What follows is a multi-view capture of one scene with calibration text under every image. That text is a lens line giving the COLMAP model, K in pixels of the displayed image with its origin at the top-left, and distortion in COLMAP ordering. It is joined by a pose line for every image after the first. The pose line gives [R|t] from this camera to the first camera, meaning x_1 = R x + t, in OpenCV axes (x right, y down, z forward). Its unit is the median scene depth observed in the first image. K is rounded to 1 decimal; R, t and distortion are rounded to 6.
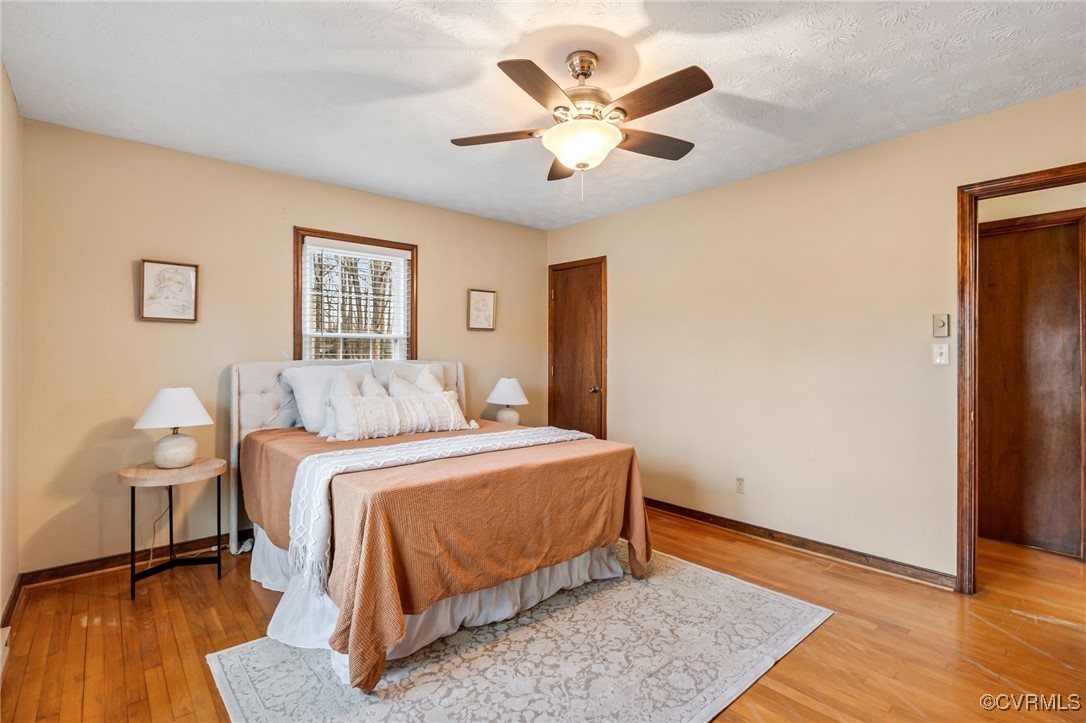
lens RADIAL K [[501.3, 0, 543.2], [0, 501.3, 355.7], [0, 0, 1]] dist [-0.011772, 0.002239]
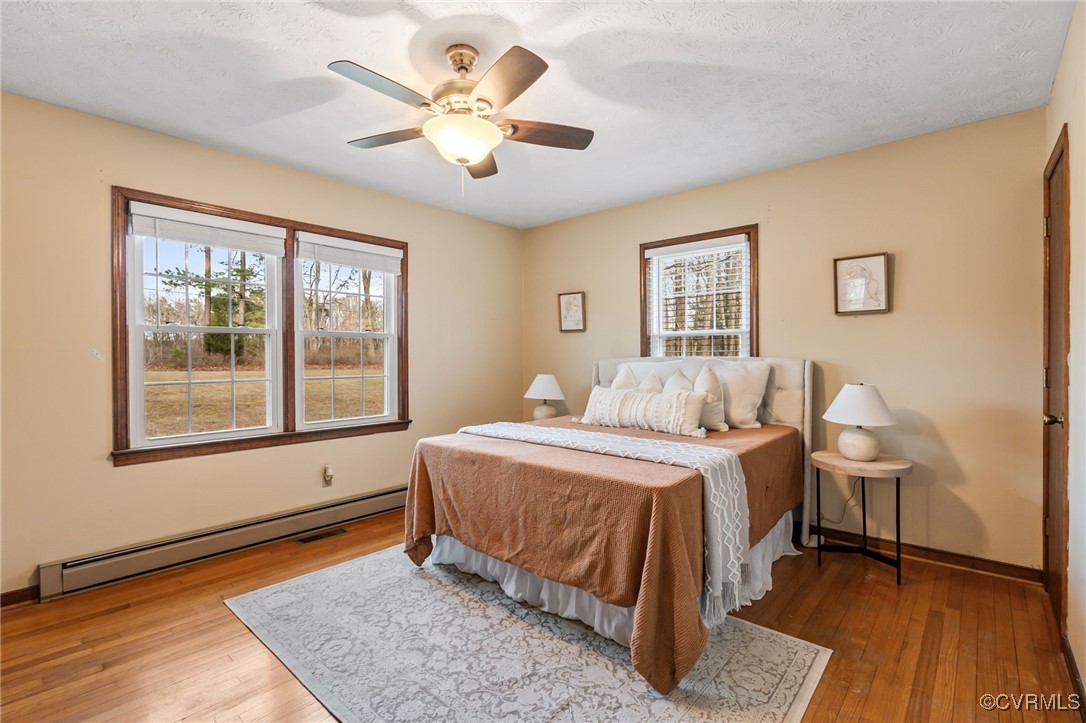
lens RADIAL K [[501.3, 0, 543.1], [0, 501.3, 362.6], [0, 0, 1]] dist [-0.011772, 0.002239]
pose [[0.124992, 0.010377, -0.992103, 0.917075], [0.008490, 0.999898, 0.011528, 0.009476], [0.992121, -0.009864, 0.124891, 0.866048]]
